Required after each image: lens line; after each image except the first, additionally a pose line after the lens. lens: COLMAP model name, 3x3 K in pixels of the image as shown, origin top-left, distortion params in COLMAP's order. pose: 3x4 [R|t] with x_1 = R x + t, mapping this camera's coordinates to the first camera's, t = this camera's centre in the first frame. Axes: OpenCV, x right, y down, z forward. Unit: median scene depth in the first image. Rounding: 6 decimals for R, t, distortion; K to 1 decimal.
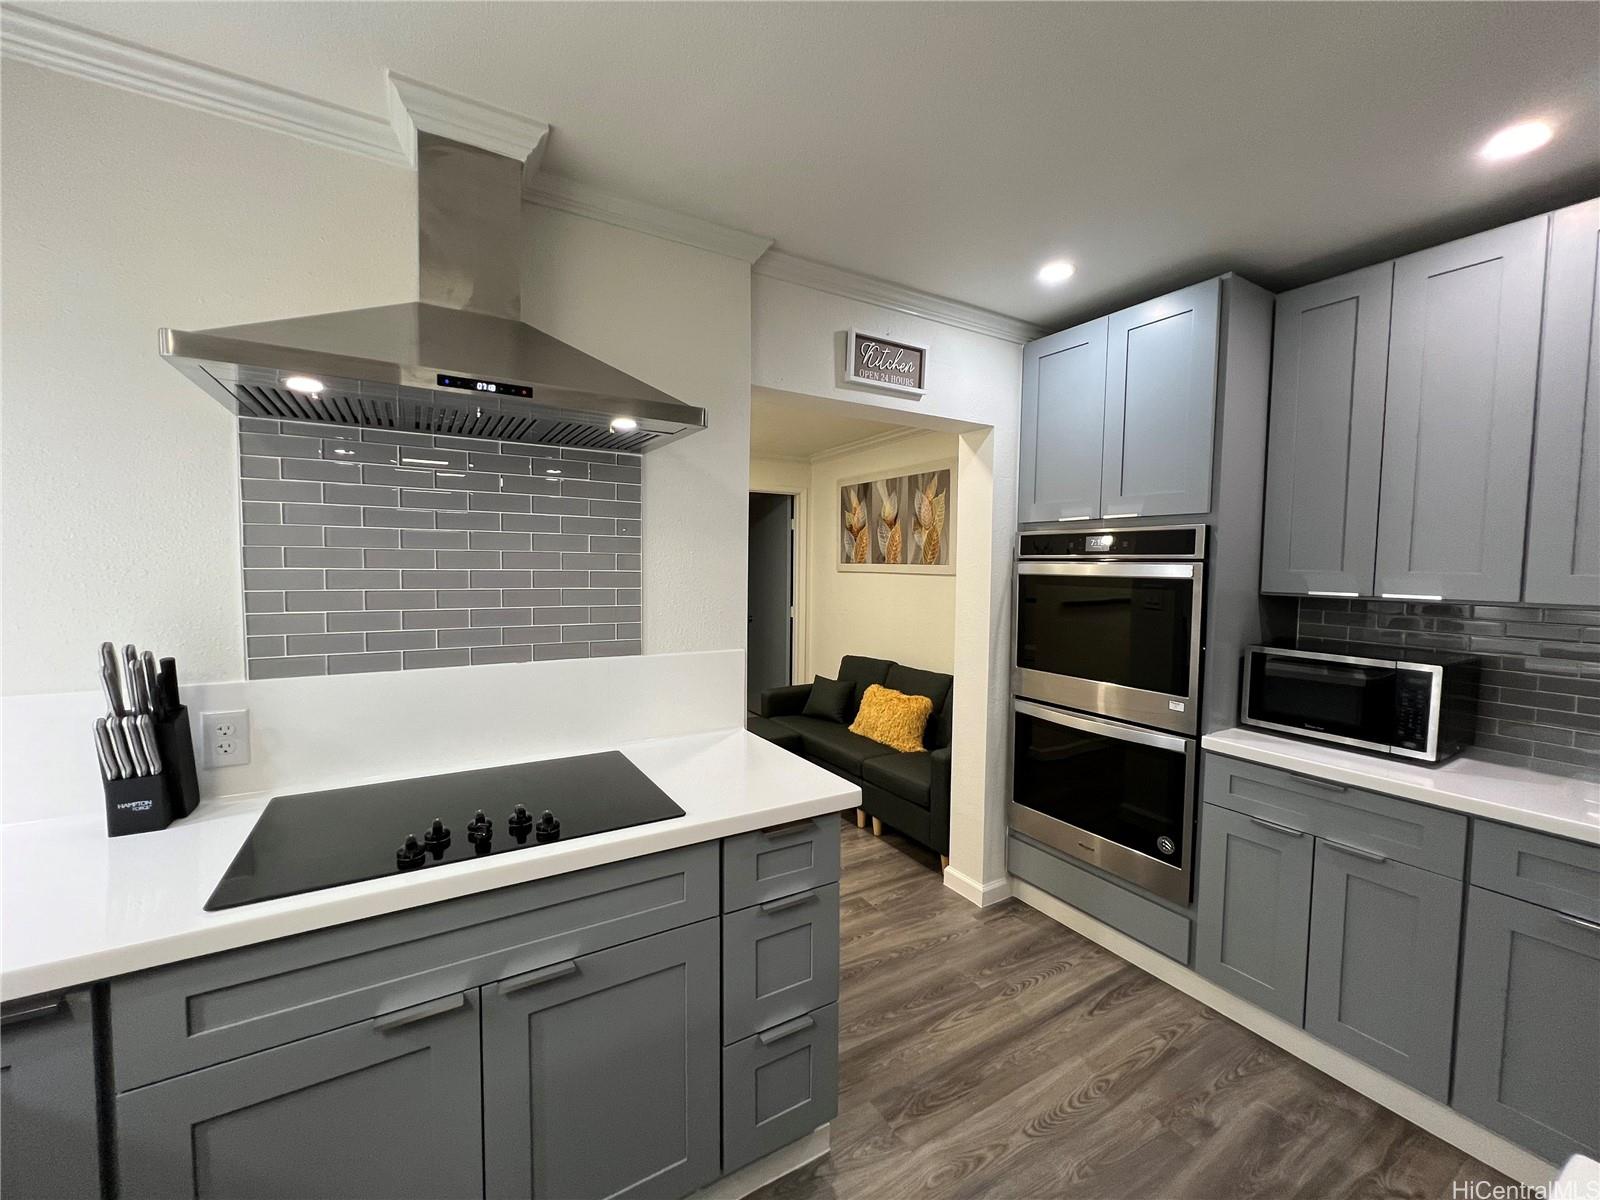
lens RADIAL K [[640.7, 0, 796.0], [0, 640.7, 597.8], [0, 0, 1]] dist [-0.002106, -0.000312]
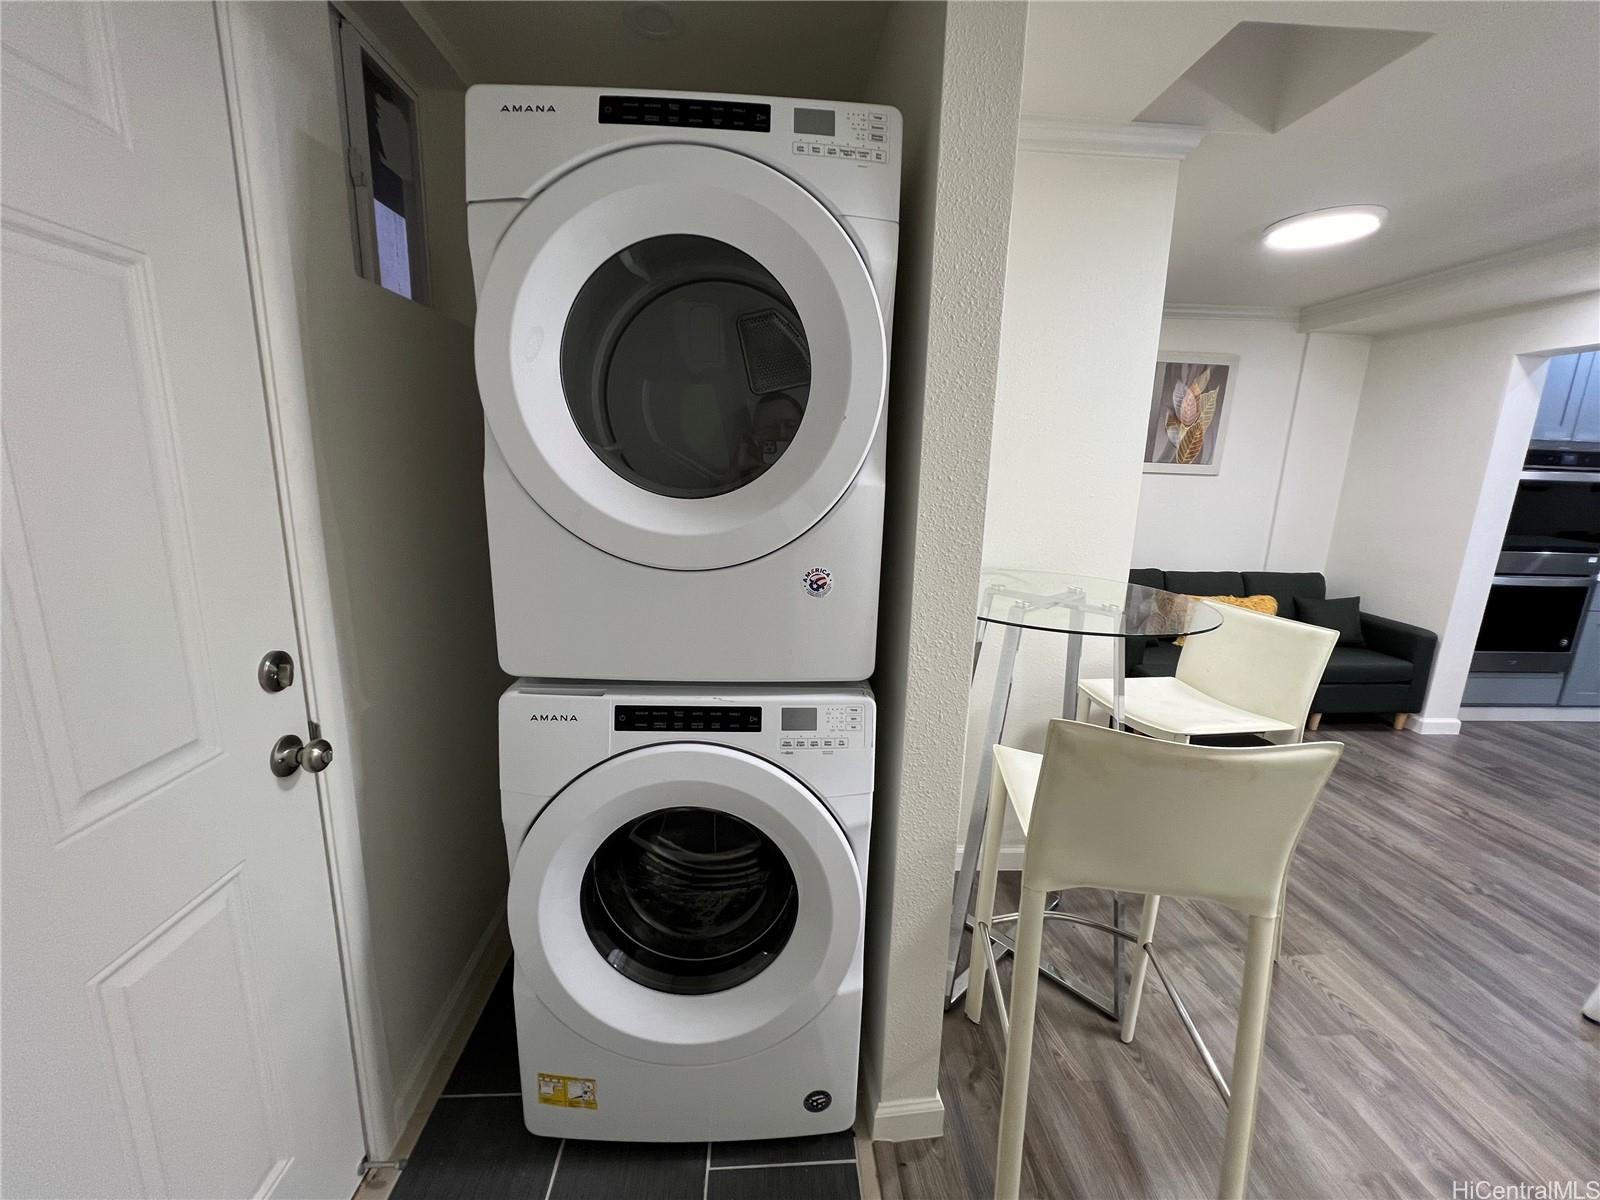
lens RADIAL K [[639.4, 0, 796.4], [0, 639.4, 594.6], [0, 0, 1]] dist [-0.001255, -0.000359]
pose [[0.451934, -0.178394, 0.874032, -1.834575], [0.020959, 0.981653, 0.189523, -0.103487], [-0.891805, -0.067333, 0.447381, 2.106824]]
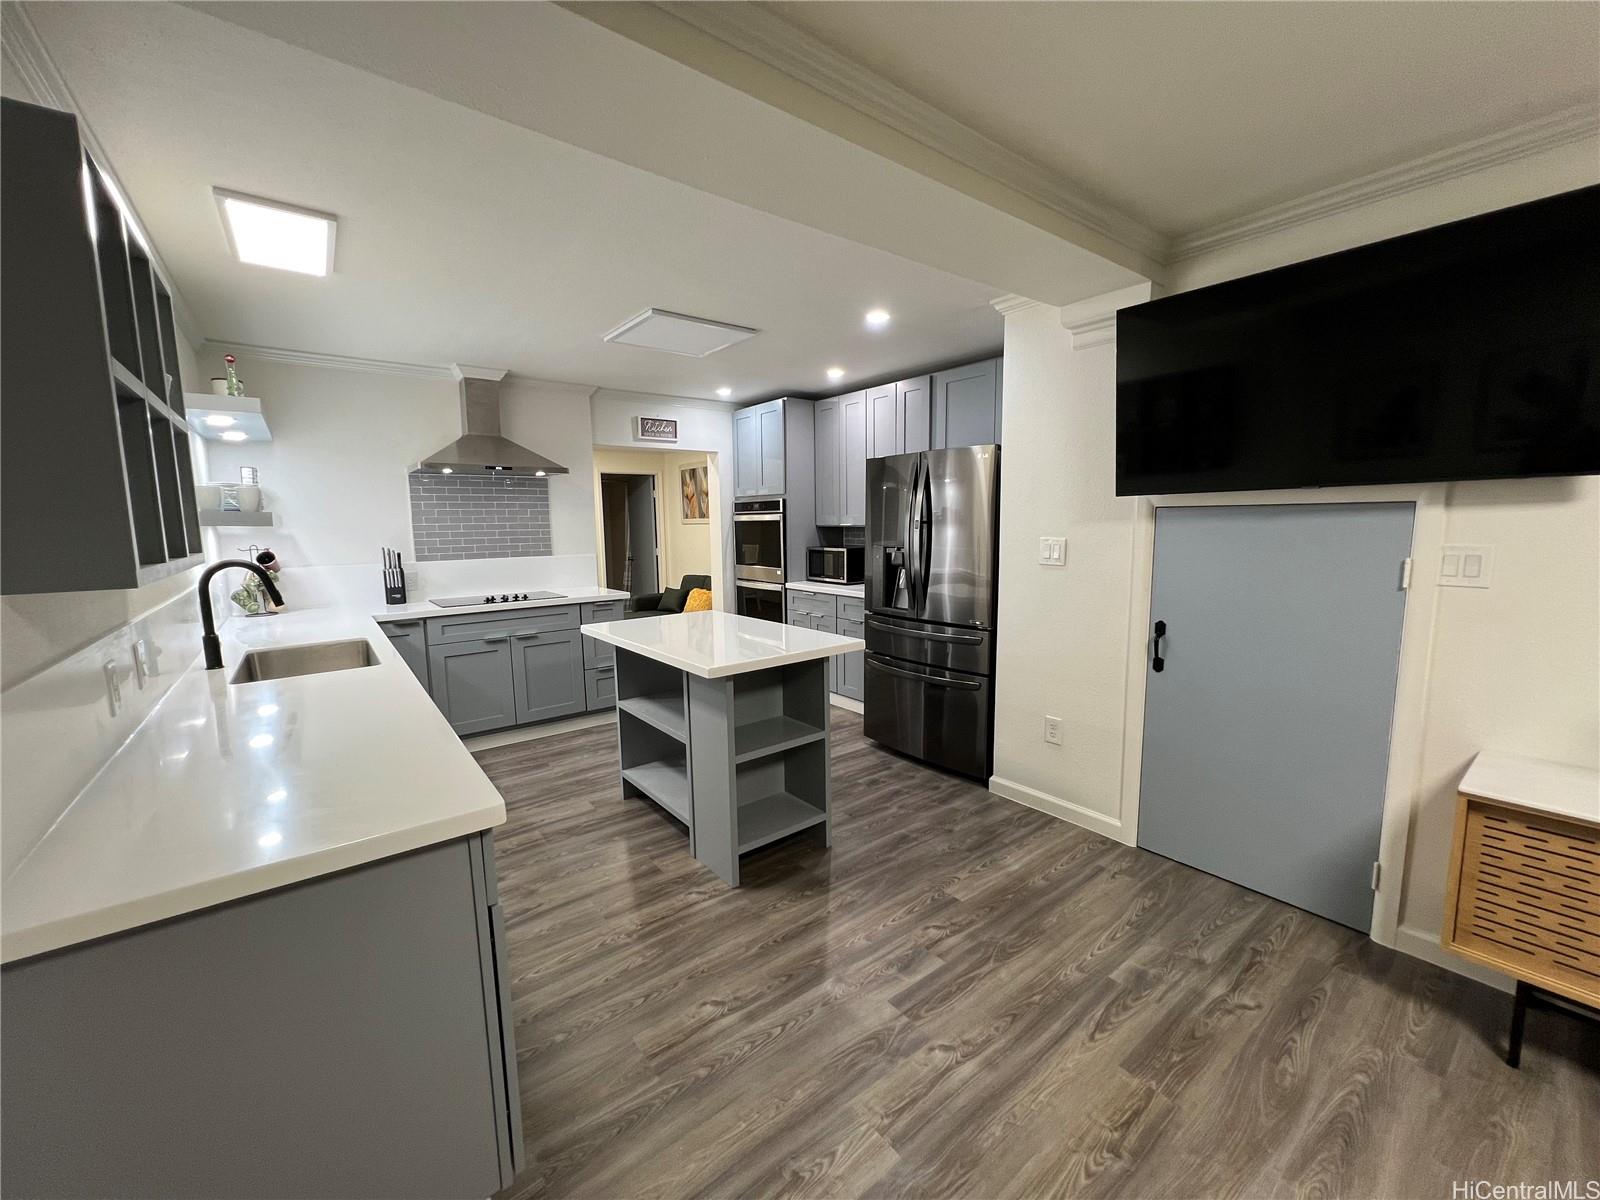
lens RADIAL K [[639.6, 0, 796.1], [0, 639.6, 596.3], [0, 0, 1]] dist [-0.001184, -0.000118]
pose [[0.992527, -0.040622, 0.115067, 0.372009], [0.033112, 0.997241, 0.066442, 0.098908], [-0.117449, -0.062136, 0.991133, -1.450809]]
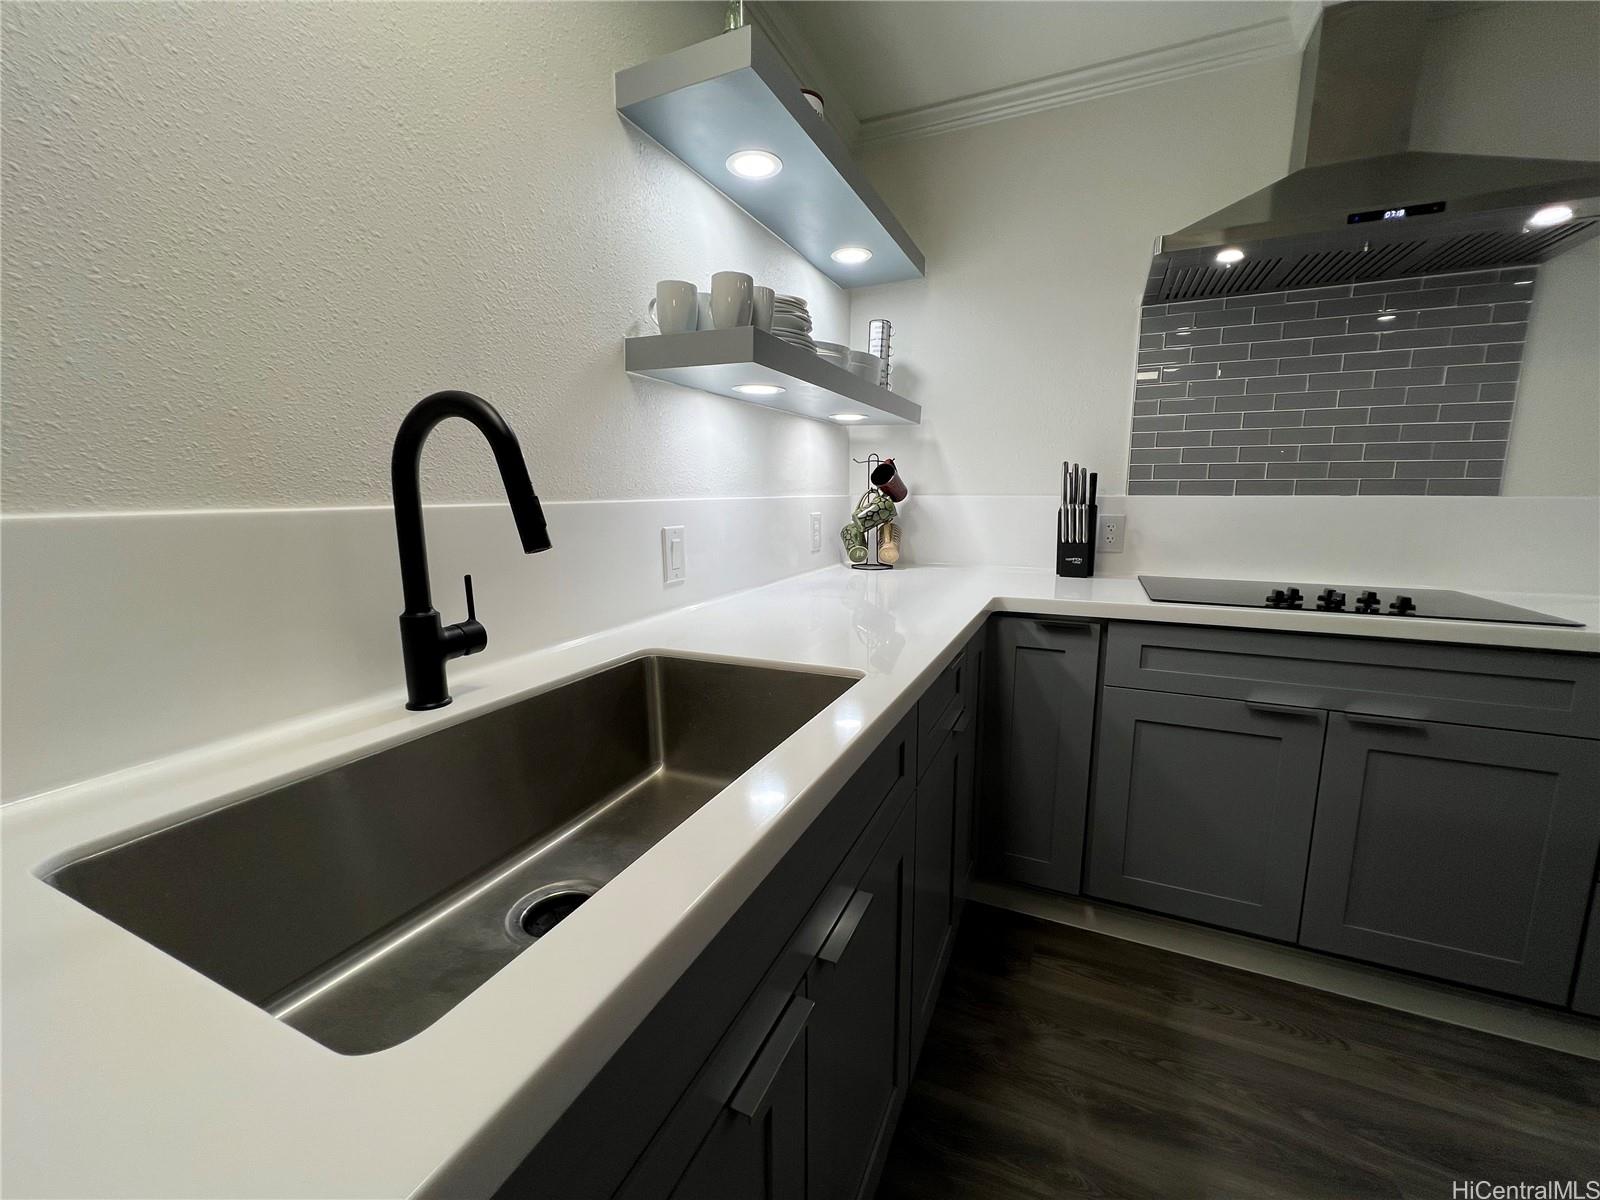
lens RADIAL K [[640.7, 0, 796.0], [0, 640.7, 597.8], [0, 0, 1]] dist [-0.002106, -0.000312]
pose [[0.566883, 0.122027, -0.814711, -0.043115], [-0.036108, 0.991698, 0.123411, 0.137642], [0.823007, -0.040542, 0.566583, -0.306164]]
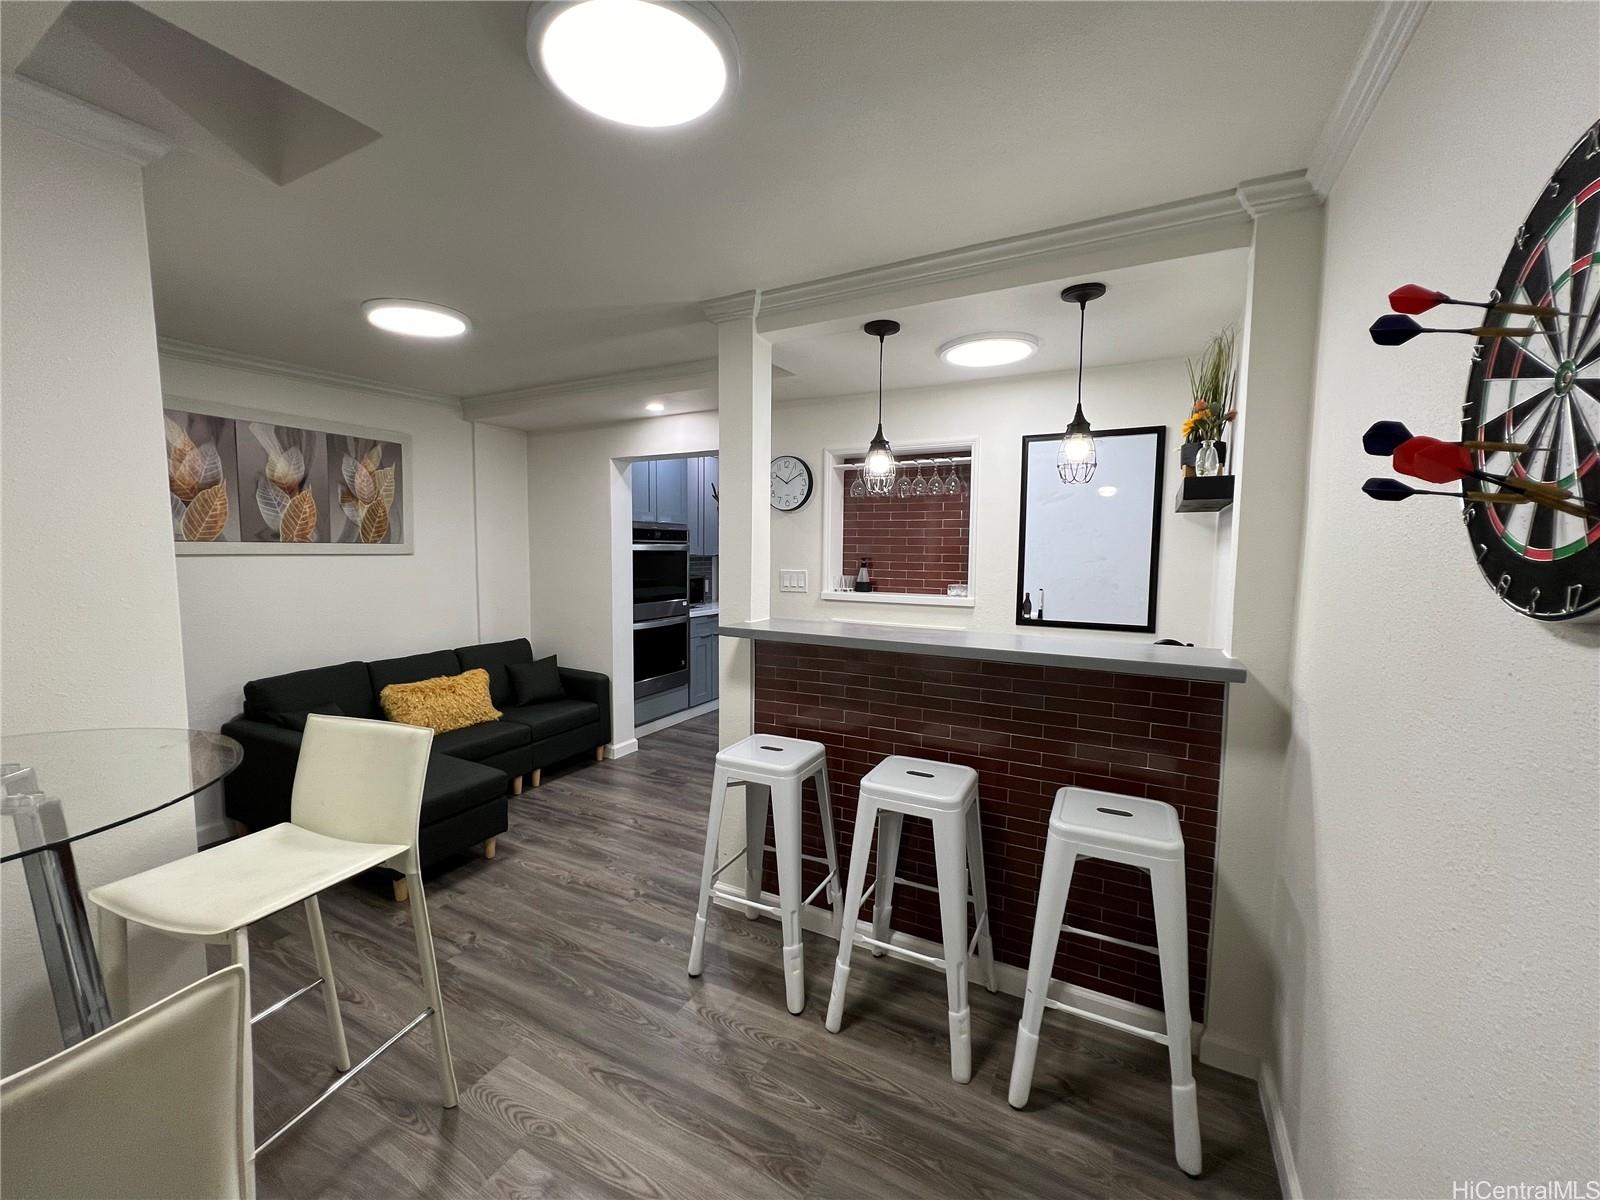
lens RADIAL K [[639.4, 0, 796.4], [0, 639.4, 594.6], [0, 0, 1]] dist [-0.001255, -0.000359]
pose [[-0.515518, -0.077589, 0.853359, -1.684058], [0.033254, 0.993330, 0.110405, -0.116418], [-0.856233, 0.085293, -0.509499, 1.863600]]
